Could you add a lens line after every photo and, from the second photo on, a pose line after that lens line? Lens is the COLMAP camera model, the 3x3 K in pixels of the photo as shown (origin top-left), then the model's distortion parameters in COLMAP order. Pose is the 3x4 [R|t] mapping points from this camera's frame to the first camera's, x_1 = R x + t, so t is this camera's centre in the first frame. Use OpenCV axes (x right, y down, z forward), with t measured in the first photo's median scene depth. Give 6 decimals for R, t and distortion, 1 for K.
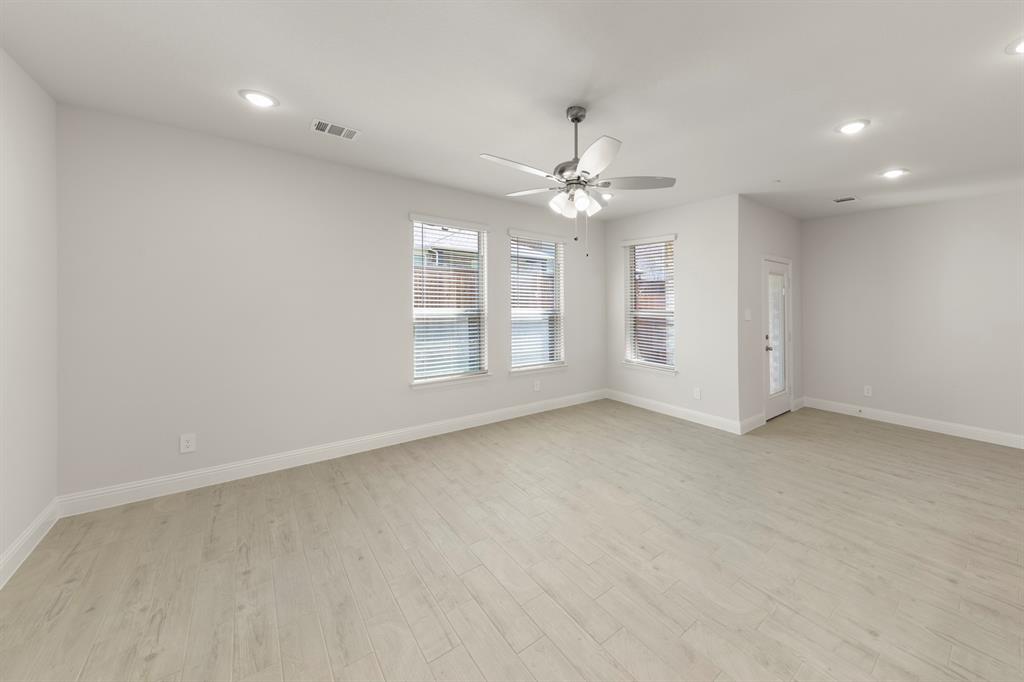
lens RADIAL K [[398.9, 0, 553.4], [0, 398.9, 306.5], [0, 0, 1]] dist [-0.007559, -0.001418]
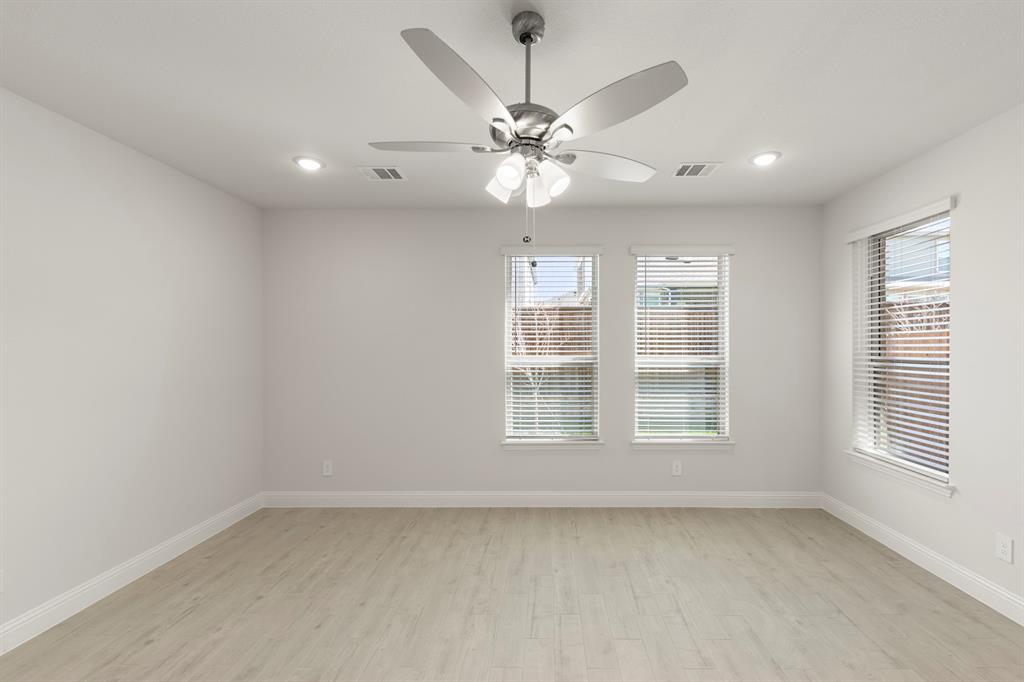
lens RADIAL K [[432.3, 0, 511.5], [0, 432.3, 358.9], [0, 0, 1]] dist [0.000074, -0.001038]
pose [[0.748399, 0.001898, -0.663246, 0.270346], [0.004925, 0.999952, 0.008419, 0.003719], [0.663231, -0.009568, 0.748354, 0.289536]]
